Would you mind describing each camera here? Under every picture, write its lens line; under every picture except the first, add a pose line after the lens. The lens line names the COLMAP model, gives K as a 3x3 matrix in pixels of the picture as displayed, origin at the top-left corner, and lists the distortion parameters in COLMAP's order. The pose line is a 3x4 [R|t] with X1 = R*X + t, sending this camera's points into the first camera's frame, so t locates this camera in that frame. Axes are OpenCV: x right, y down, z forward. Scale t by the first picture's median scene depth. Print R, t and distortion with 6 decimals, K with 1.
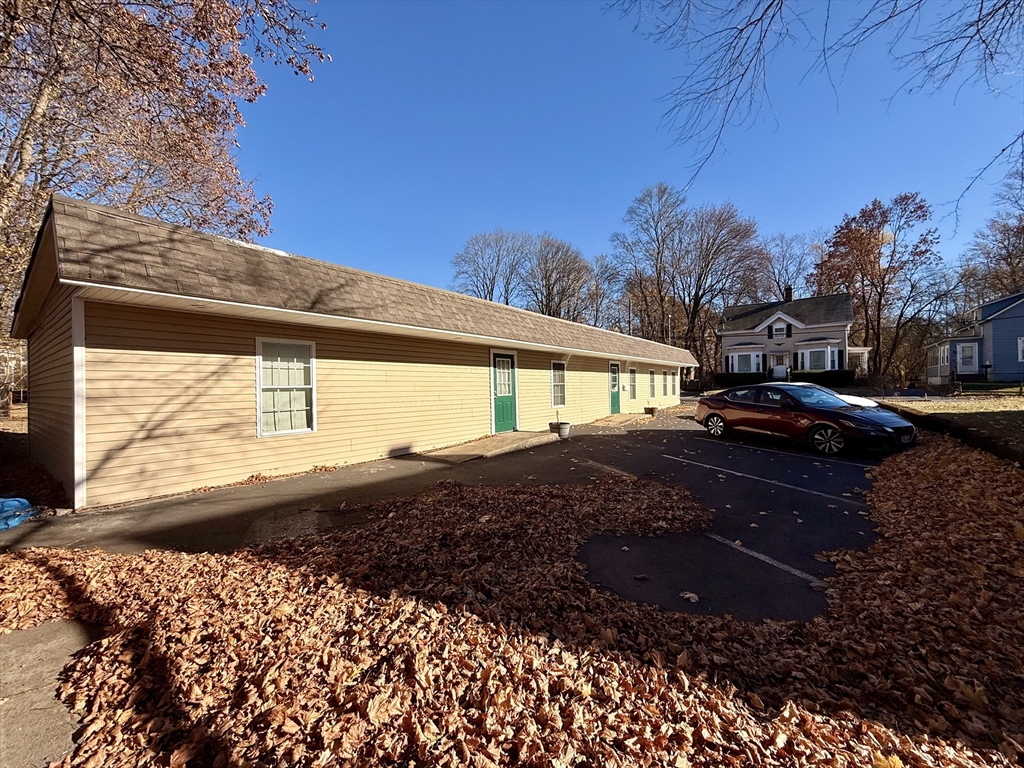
lens RADIAL K [[413.5, 0, 512.0], [0, 413.5, 384.0], [0, 0, 1]] dist [-0.000197, -0.000058]
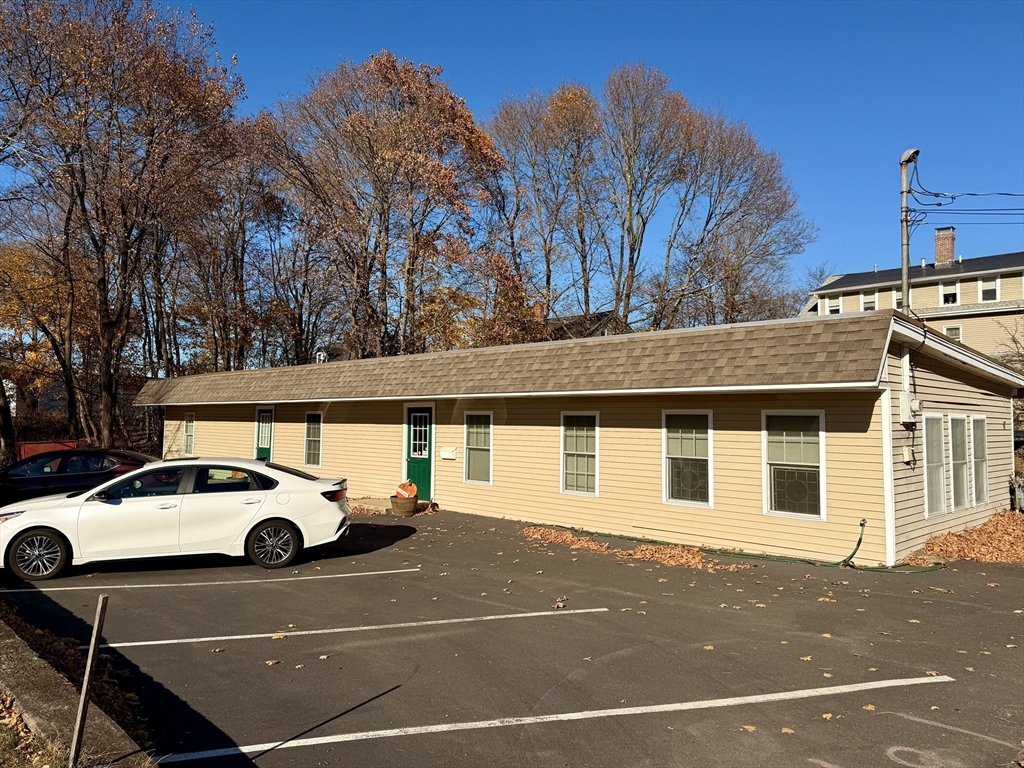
lens RADIAL K [[731.1, 0, 512.0], [0, 731.1, 384.0], [0, 0, 1]] dist [0.002233, 0.000120]
pose [[-0.134911, -0.112340, -0.984469, 1.326821], [-0.068571, 0.992229, -0.103829, 0.014012], [0.988482, 0.053498, -0.141566, 1.384855]]
